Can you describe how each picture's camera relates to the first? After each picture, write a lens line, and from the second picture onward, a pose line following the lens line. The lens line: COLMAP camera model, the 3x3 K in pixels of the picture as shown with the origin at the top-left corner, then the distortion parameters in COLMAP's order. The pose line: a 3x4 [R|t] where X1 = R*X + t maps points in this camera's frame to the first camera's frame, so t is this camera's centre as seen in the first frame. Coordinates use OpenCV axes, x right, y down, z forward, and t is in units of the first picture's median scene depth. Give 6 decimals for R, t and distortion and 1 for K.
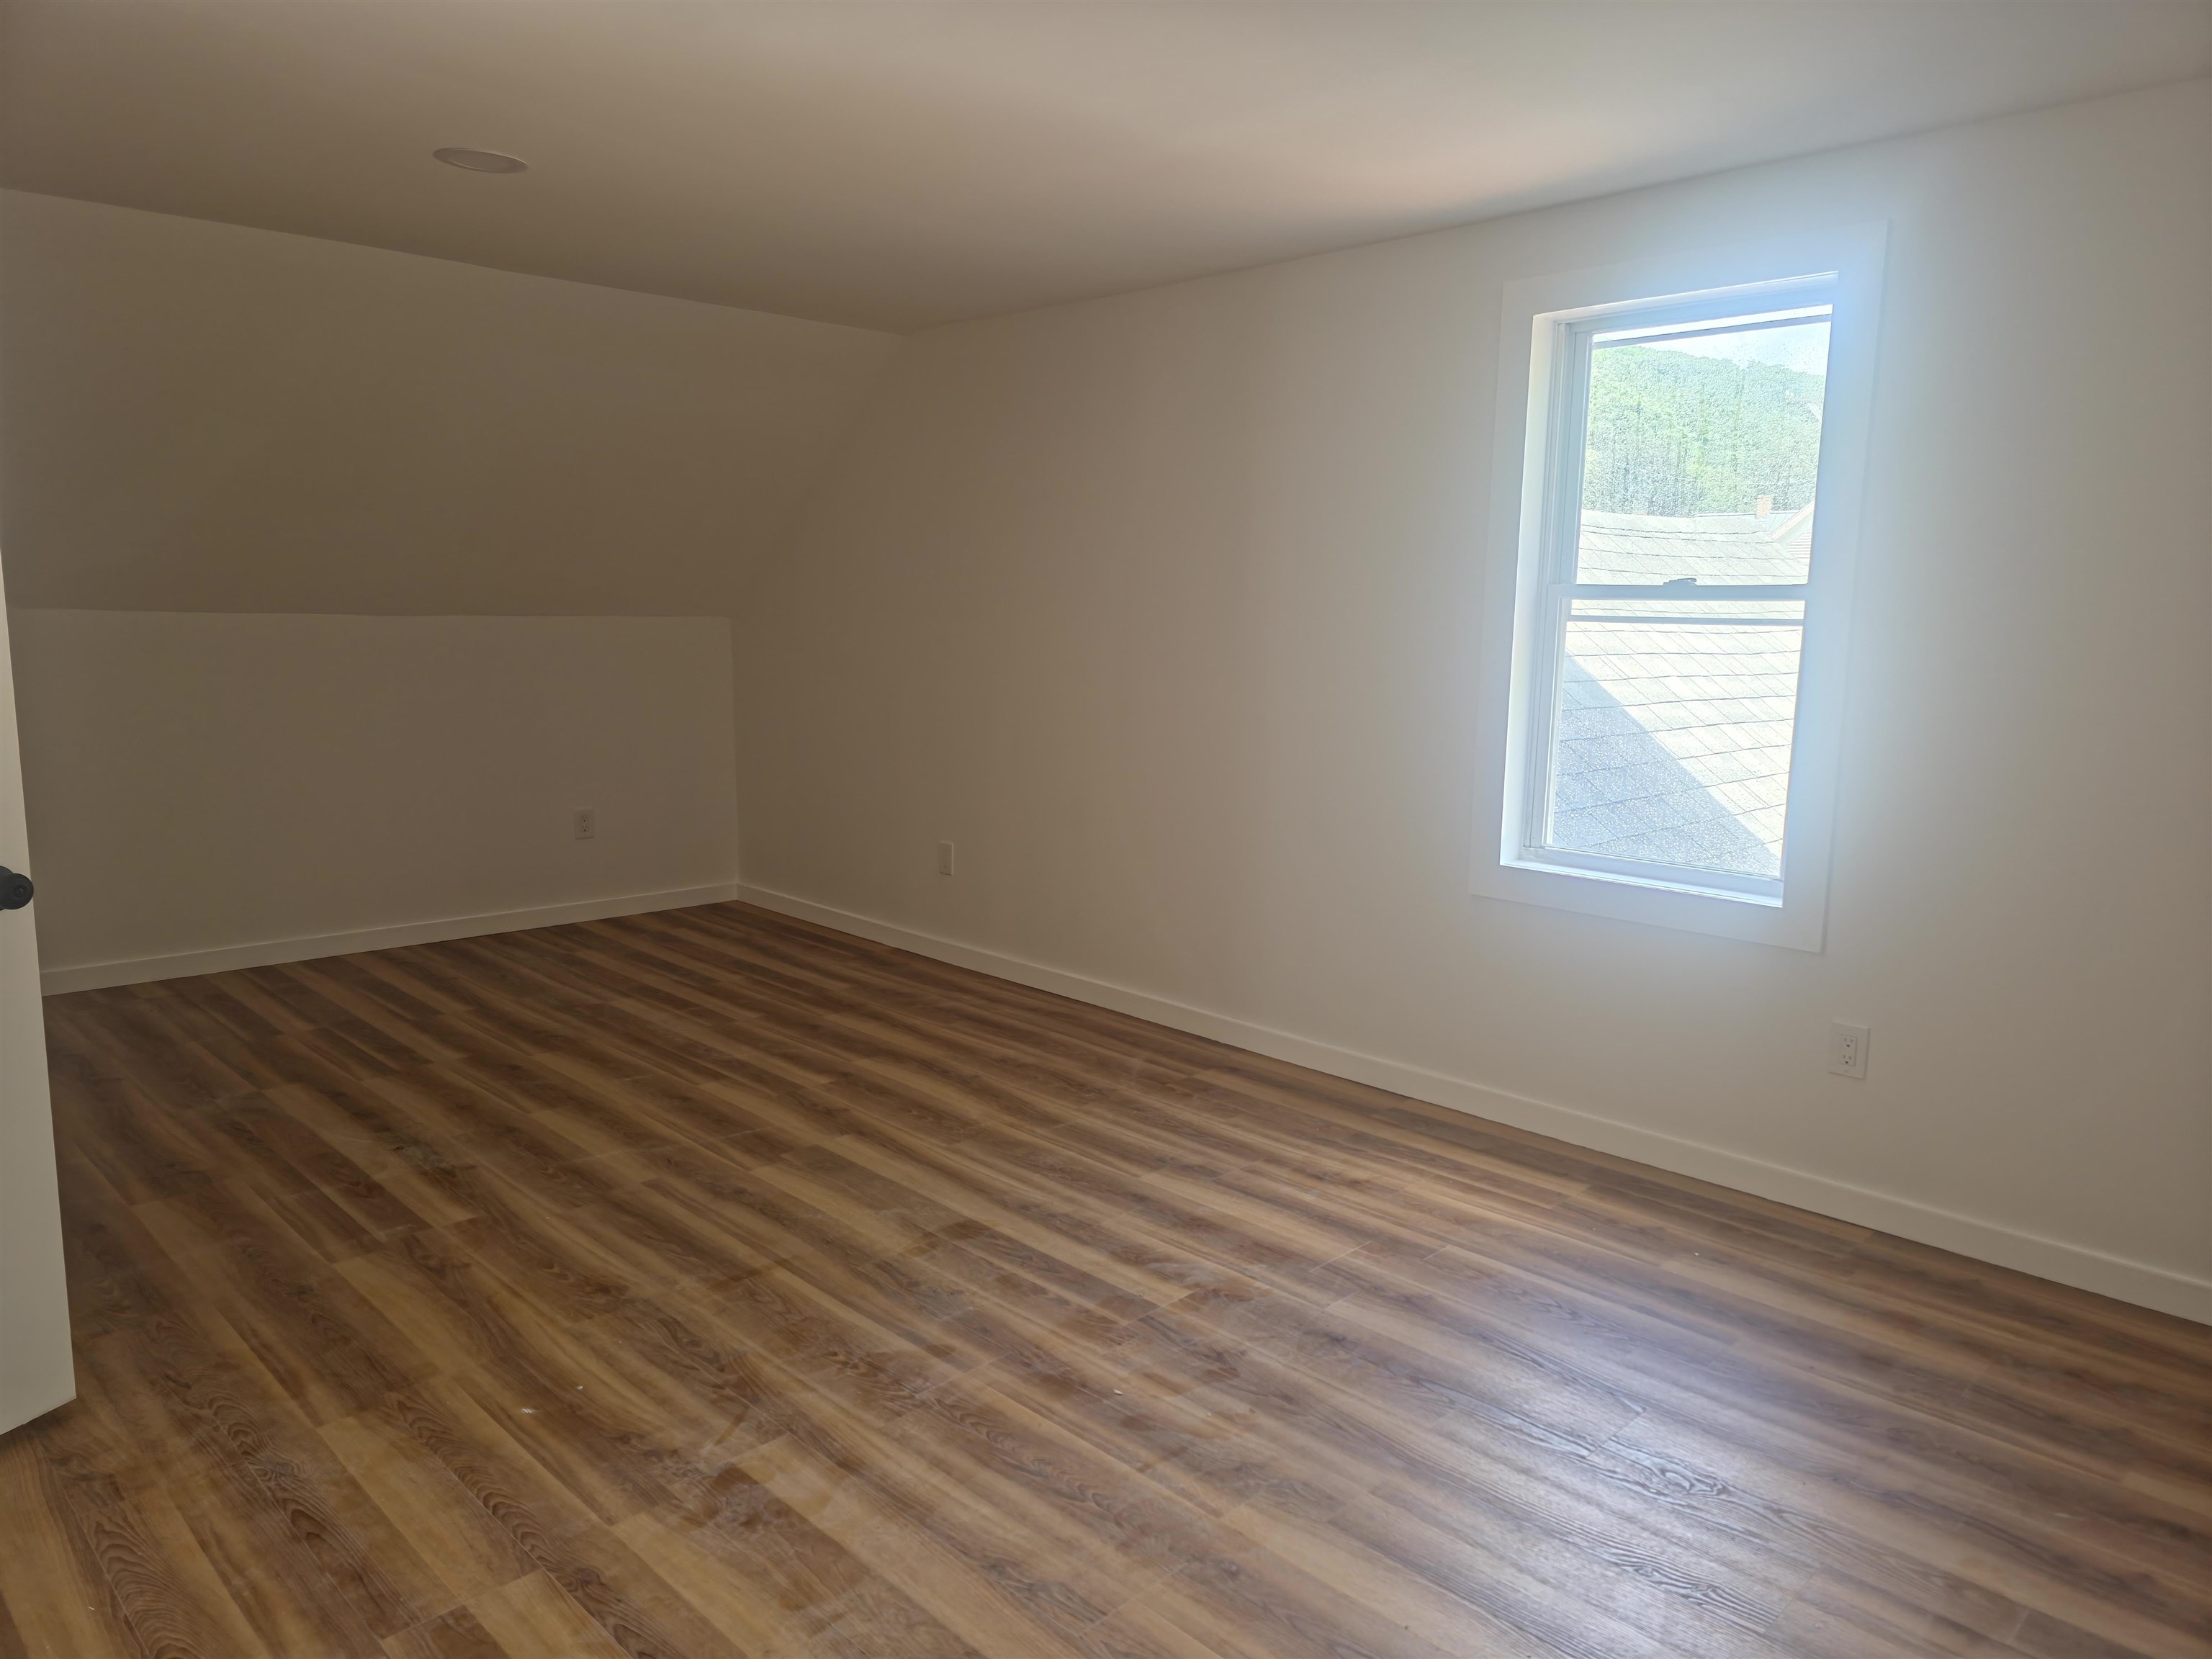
lens RADIAL K [[1503.6, 0, 1109.2], [0, 1503.6, 827.8], [0, 0, 1]] dist [0.055210, -0.047151]
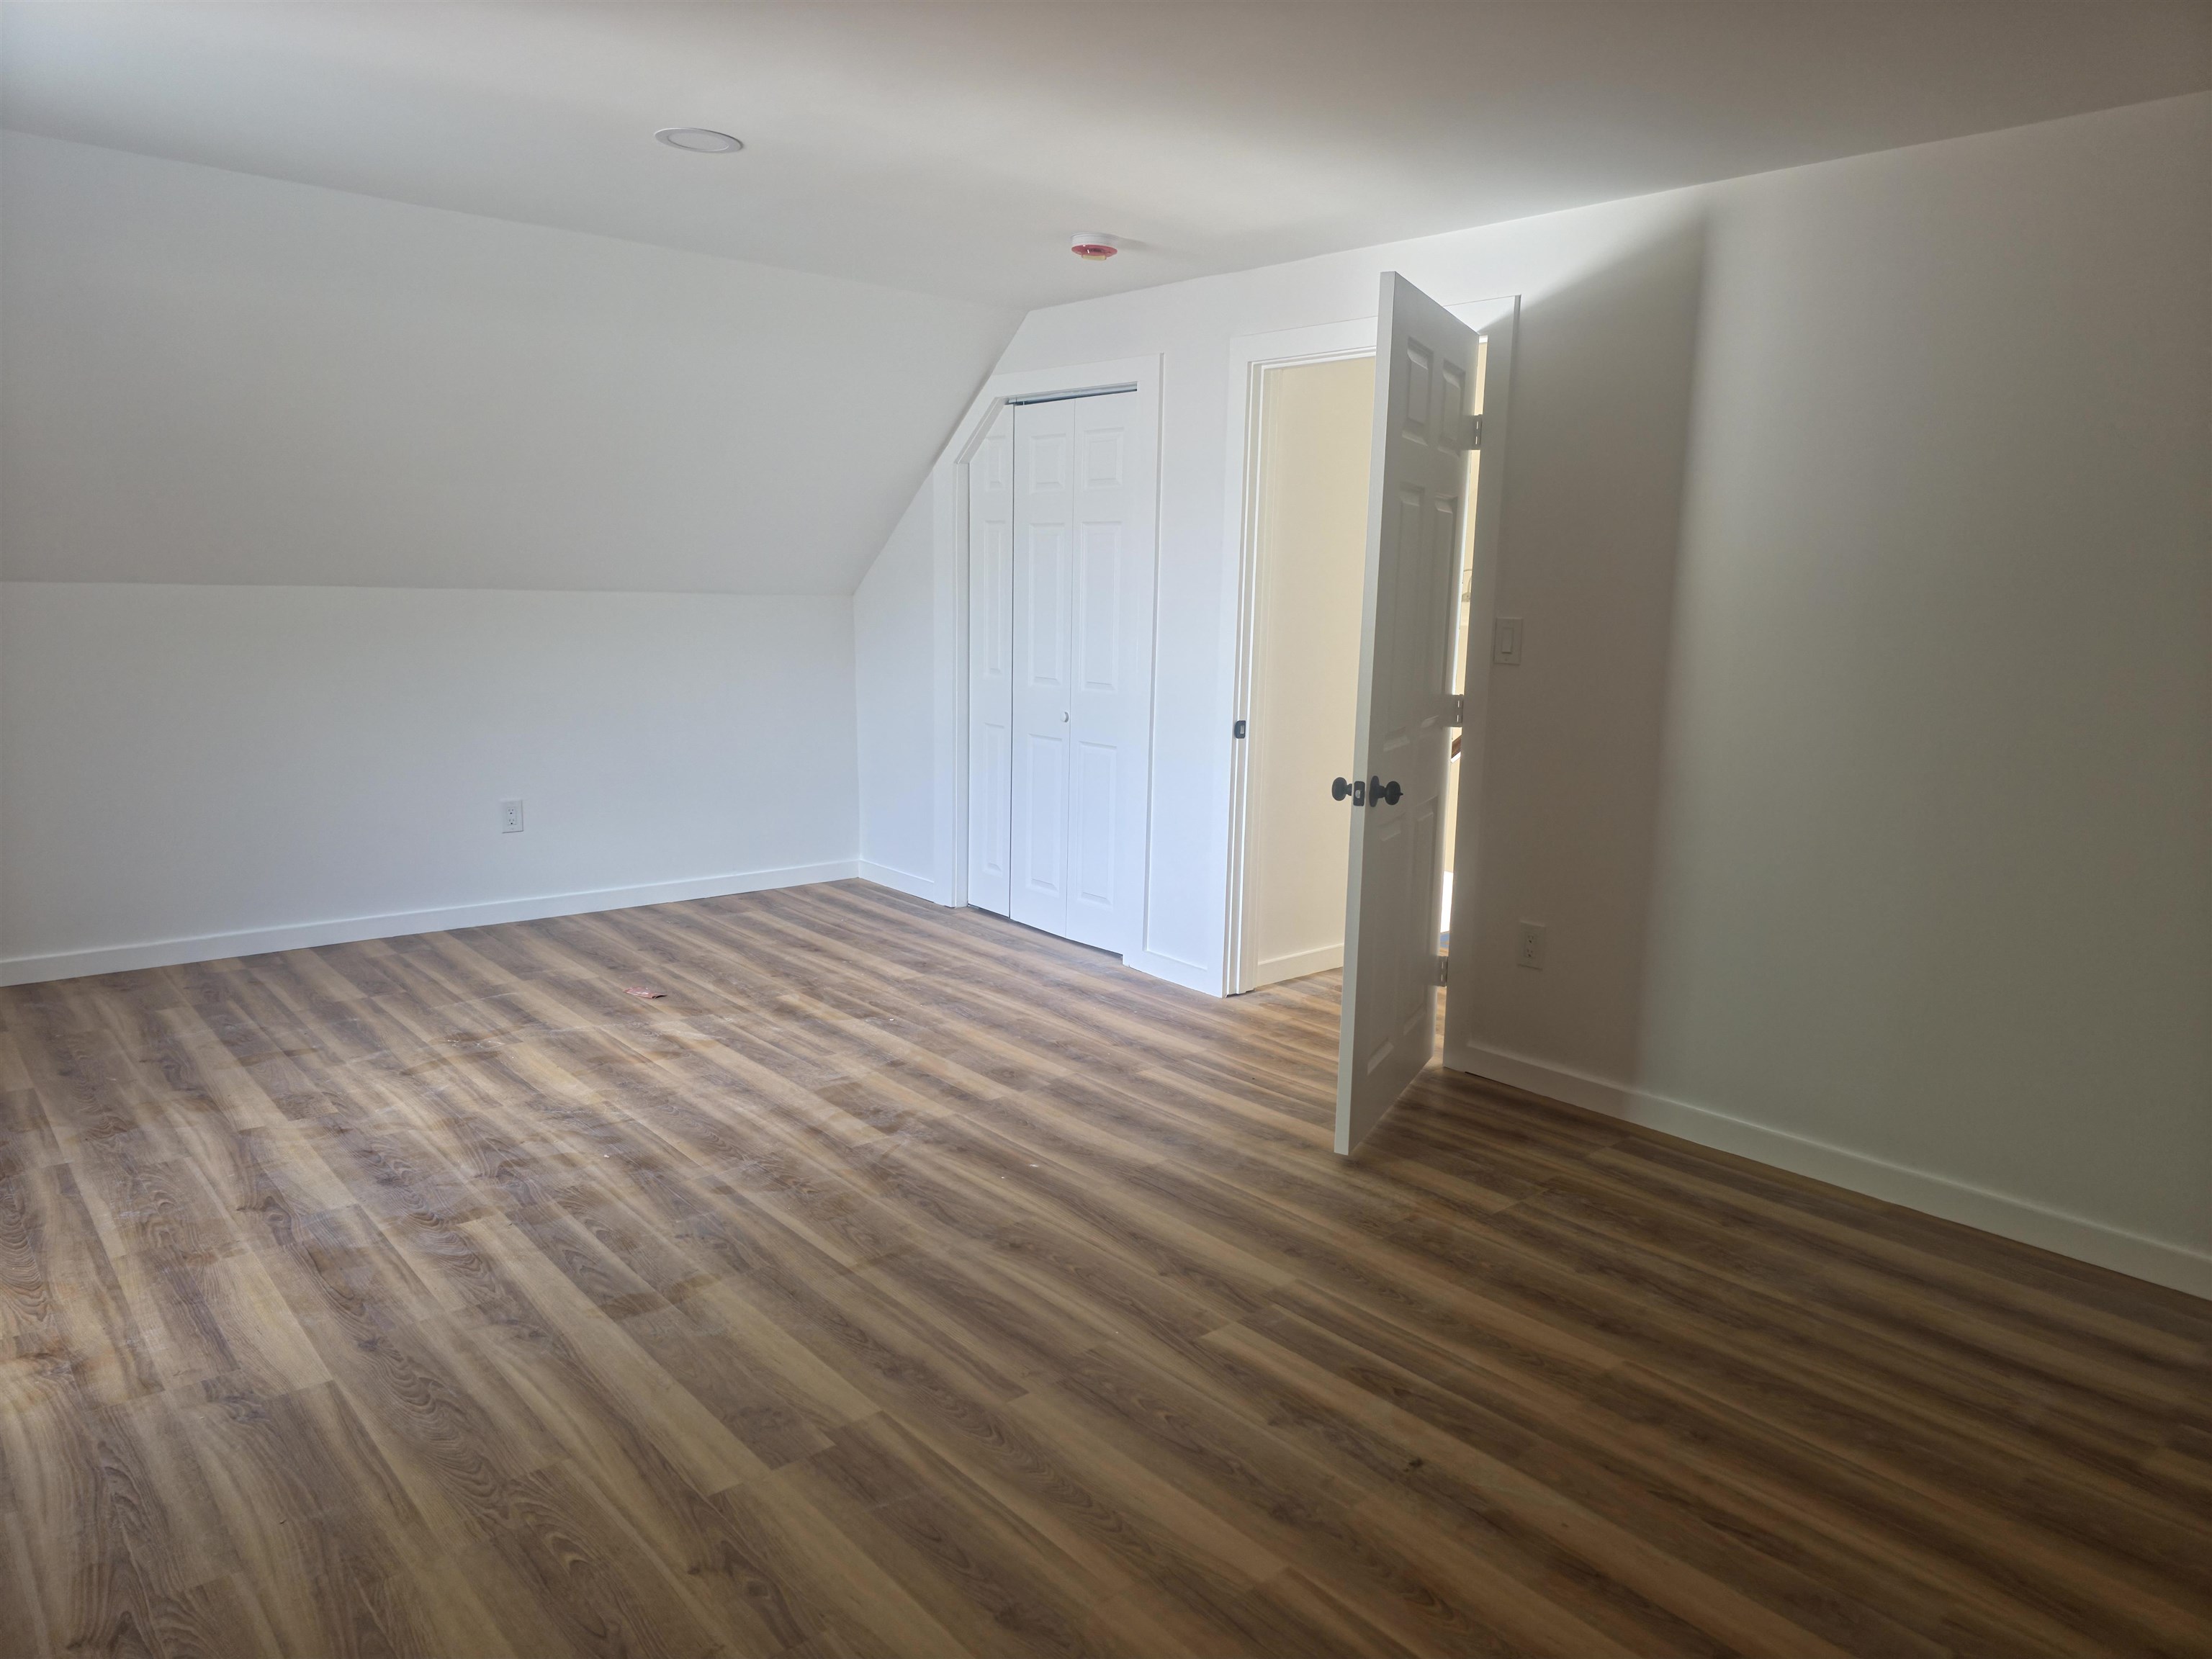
lens RADIAL K [[1503.6, 0, 1103.8], [0, 1503.6, 832.4], [0, 0, 1]] dist [0.055210, -0.047151]
pose [[-0.995798, -0.056266, 0.072257, -0.469856], [-0.031168, 0.950124, 0.310312, -0.300754], [-0.086113, 0.306755, -0.947885, 1.965262]]
